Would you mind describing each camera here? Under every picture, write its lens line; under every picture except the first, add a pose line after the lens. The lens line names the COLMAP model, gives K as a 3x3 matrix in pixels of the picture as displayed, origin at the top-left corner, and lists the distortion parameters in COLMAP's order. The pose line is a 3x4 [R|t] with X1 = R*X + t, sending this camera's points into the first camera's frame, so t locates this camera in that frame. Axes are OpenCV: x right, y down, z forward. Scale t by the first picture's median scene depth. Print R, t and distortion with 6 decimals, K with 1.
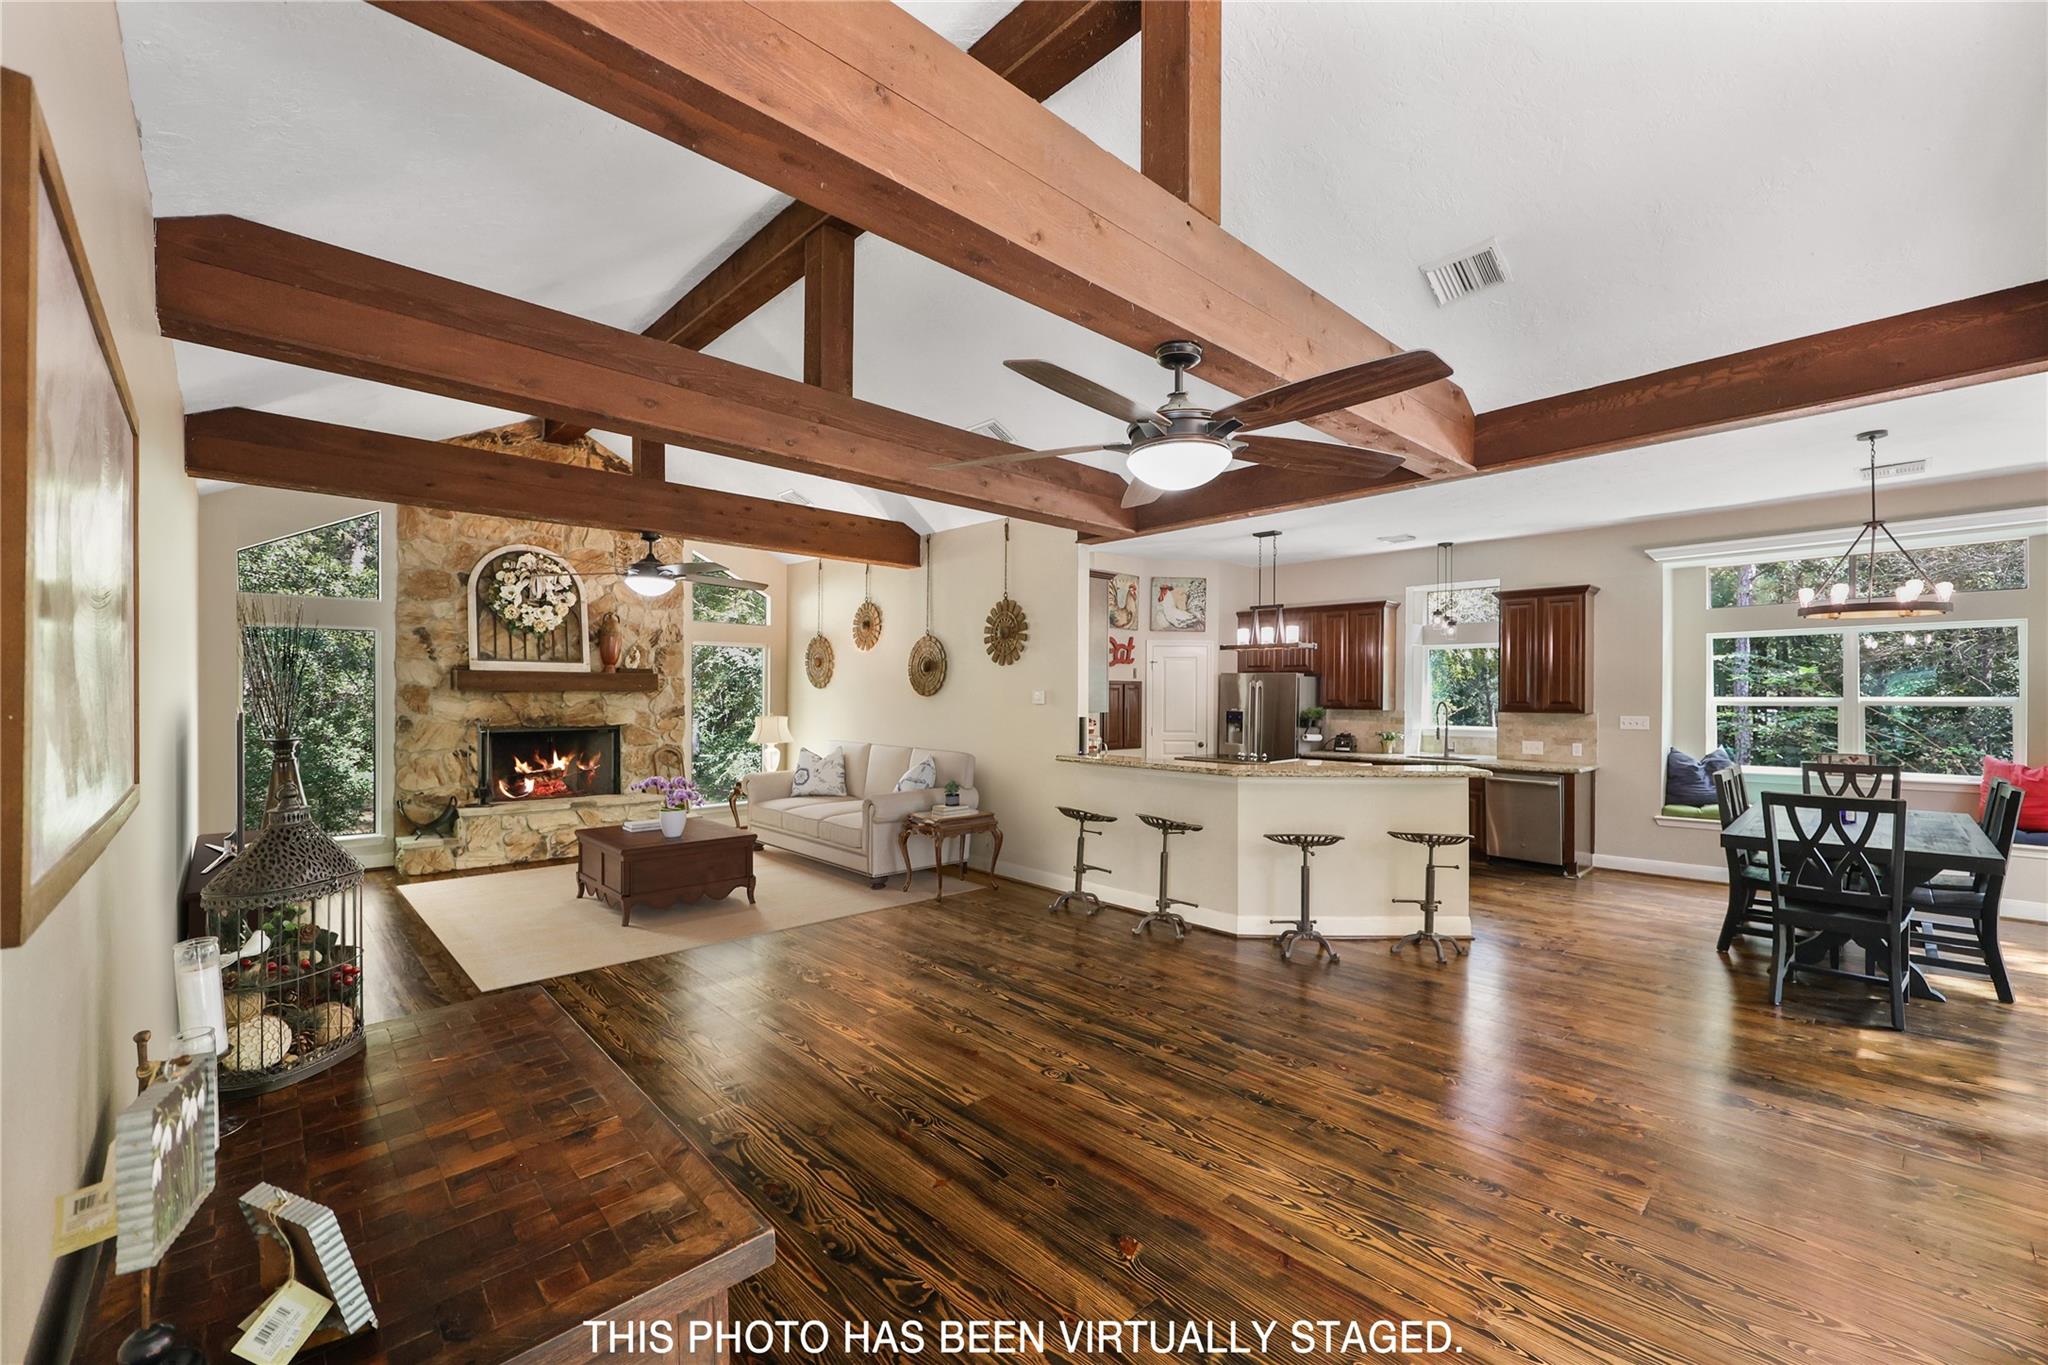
lens RADIAL K [[827.2, 0, 1016.9], [0, 827.2, 691.0], [0, 0, 1]] dist [-0.000166, 0.000459]
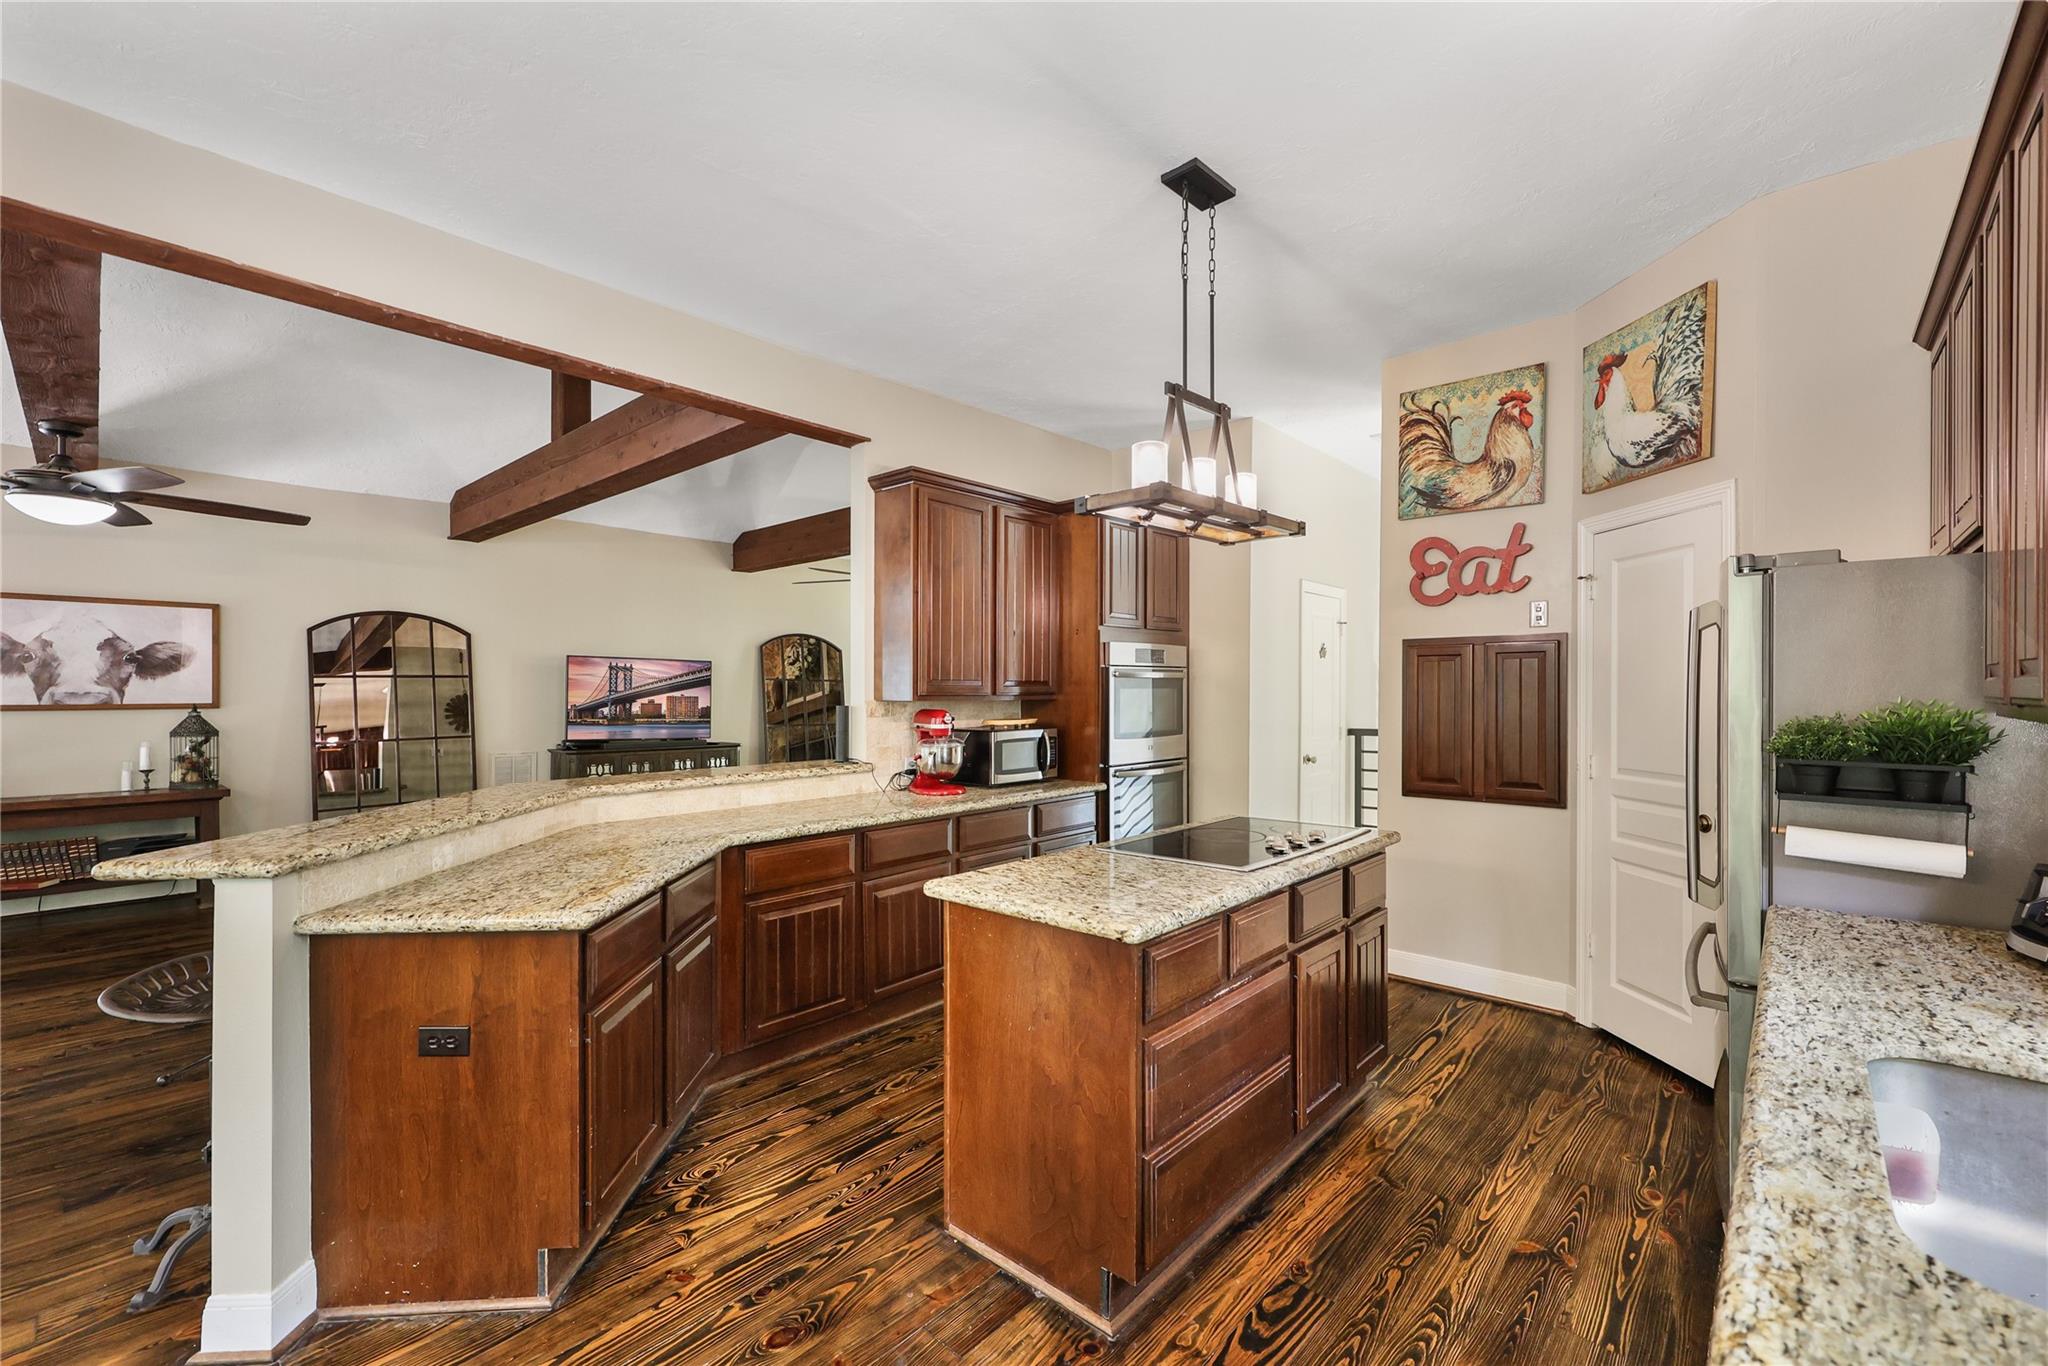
lens RADIAL K [[845.4, 0, 1034.7], [0, 845.4, 684.7], [0, 0, 1]] dist [0.002150, -0.000161]
pose [[0.095161, -0.011297, -0.995398, 0.592576], [0.003078, 0.999934, -0.011054, 0.017603], [0.995457, -0.002012, 0.095190, 0.834691]]
